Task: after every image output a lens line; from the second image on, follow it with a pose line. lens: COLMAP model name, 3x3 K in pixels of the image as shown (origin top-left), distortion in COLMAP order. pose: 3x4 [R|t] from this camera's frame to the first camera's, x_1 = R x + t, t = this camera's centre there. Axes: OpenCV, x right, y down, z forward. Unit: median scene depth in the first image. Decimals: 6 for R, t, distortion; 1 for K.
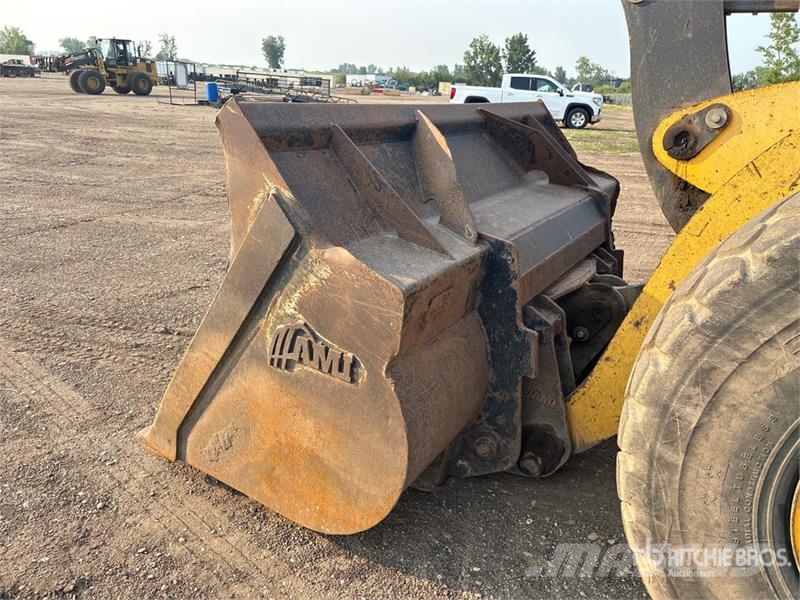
lens RADIAL K [[607.3, 0, 401.6], [0, 607.3, 301.7], [0, 0, 1]] dist [0.058370, -0.070898]
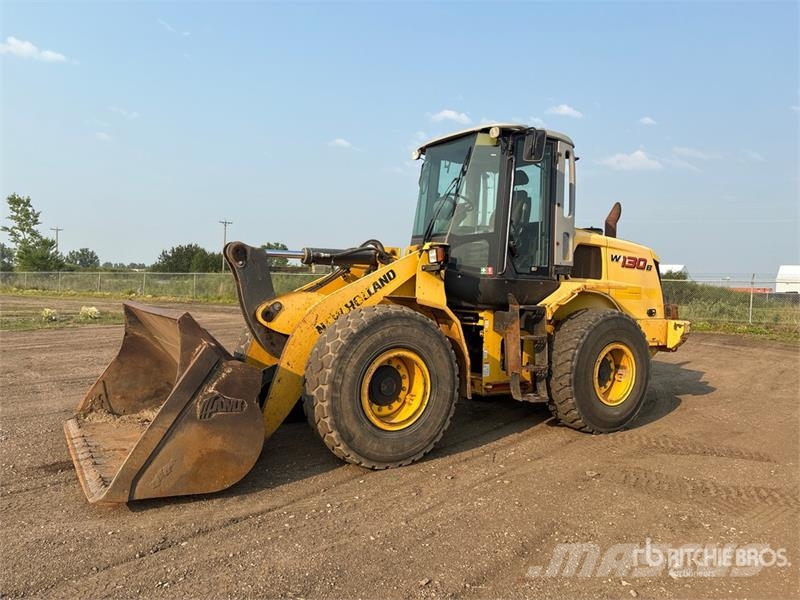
lens RADIAL K [[603.9, 0, 410.0], [0, 603.9, 285.5], [0, 0, 1]] dist [0.051397, -0.083269]
pose [[0.445635, -0.035649, 0.894505, -1.949722], [0.293870, 0.949661, -0.108557, 0.109451], [-0.845606, 0.311244, 0.433678, -0.875729]]
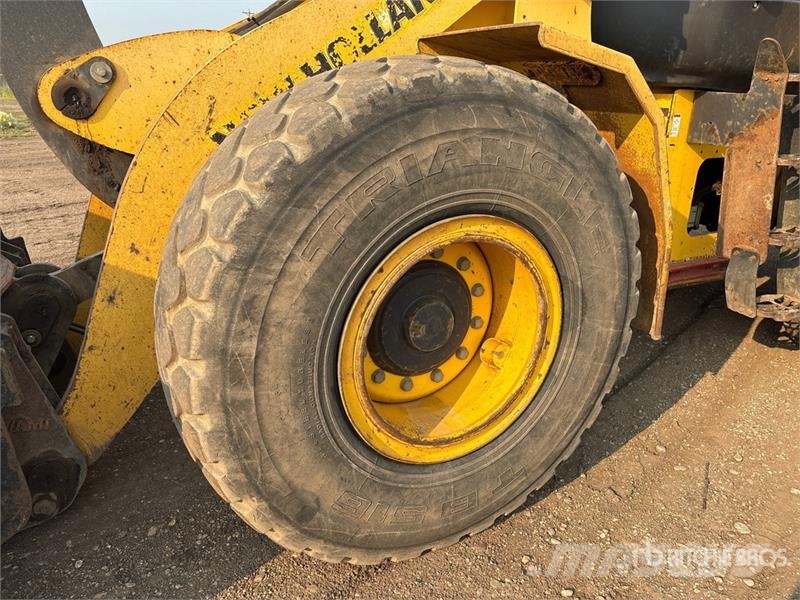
lens RADIAL K [[607.3, 0, 401.6], [0, 607.3, 301.7], [0, 0, 1]] dist [0.058370, -0.070898]
pose [[0.518616, -0.317090, 0.794035, -0.134532], [0.292320, 0.938482, 0.183848, -0.001931], [-0.803484, 0.136765, 0.579403, 0.130891]]
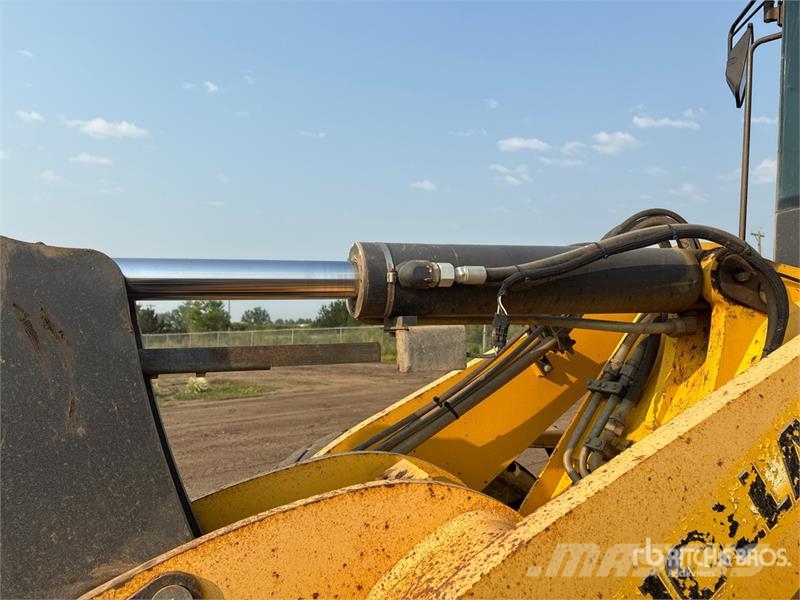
lens RADIAL K [[607.3, 0, 401.6], [0, 607.3, 301.7], [0, 0, 1]] dist [0.058370, -0.070898]
pose [[0.664083, -0.019653, 0.747400, 0.324787], [0.291125, 0.927555, -0.234282, -0.393262], [-0.688650, 0.373170, 0.621695, 0.578972]]
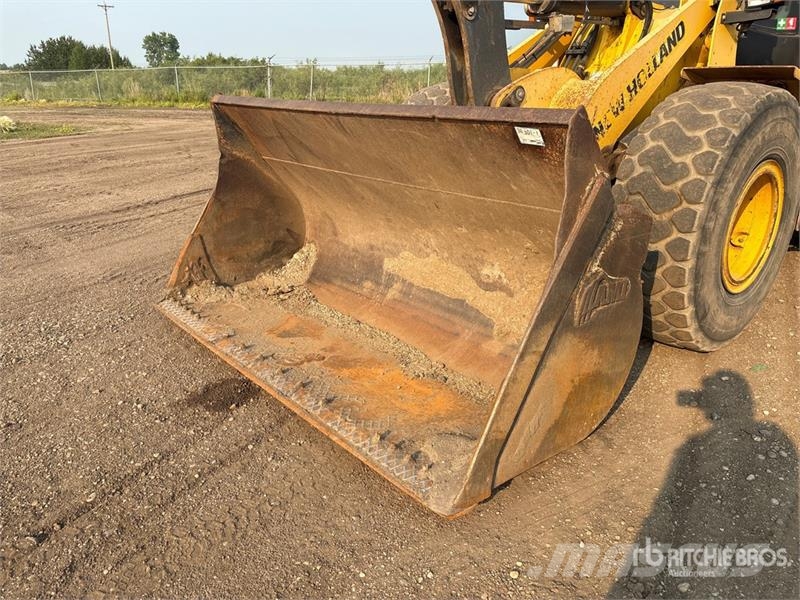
lens RADIAL K [[607.3, 0, 401.6], [0, 607.3, 301.7], [0, 0, 1]] dist [0.058370, -0.070898]
pose [[0.324810, -0.368875, 0.870879, -1.364979], [0.337204, 0.905459, 0.257755, -0.365276], [-0.883624, 0.209942, 0.418488, 0.799370]]
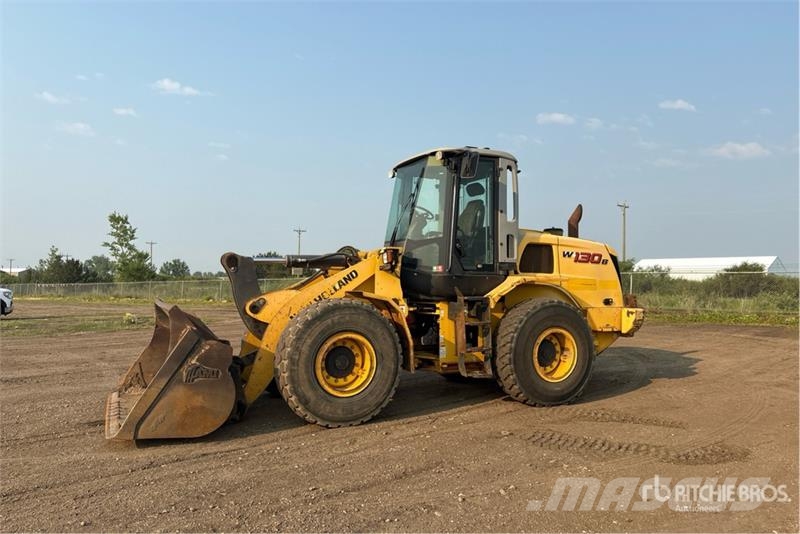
lens RADIAL K [[601.4, 0, 399.8], [0, 601.4, 257.5], [0, 0, 1]] dist [0.059508, -0.102131]
pose [[0.567581, -0.008800, 0.823271, -2.234328], [0.300099, 0.933362, -0.196918, 0.464571], [-0.766676, 0.358830, 0.532399, -1.850503]]
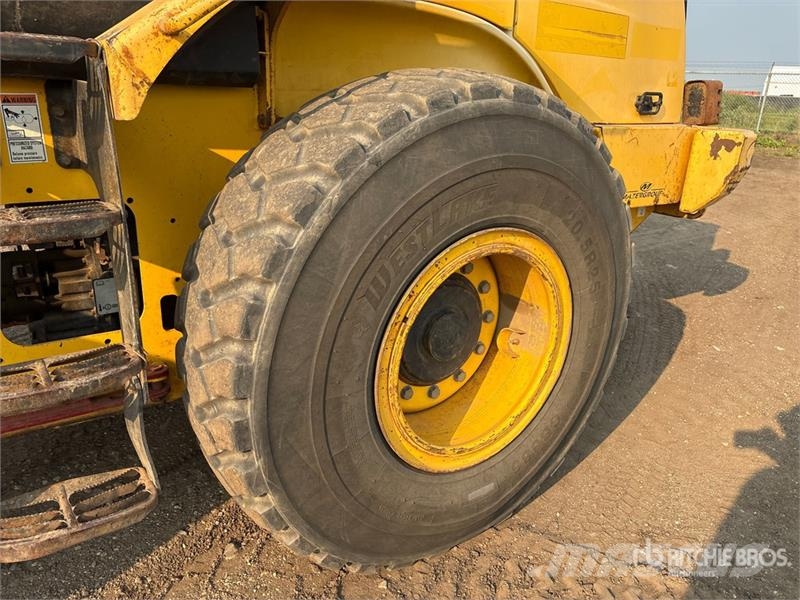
lens RADIAL K [[607.3, 0, 401.6], [0, 607.3, 301.7], [0, 0, 1]] dist [0.058370, -0.070898]
pose [[0.411657, -0.329746, 0.849592, 1.153254], [0.293133, 0.930614, 0.219159, 0.280940], [-0.862909, 0.158825, 0.479753, -0.497994]]
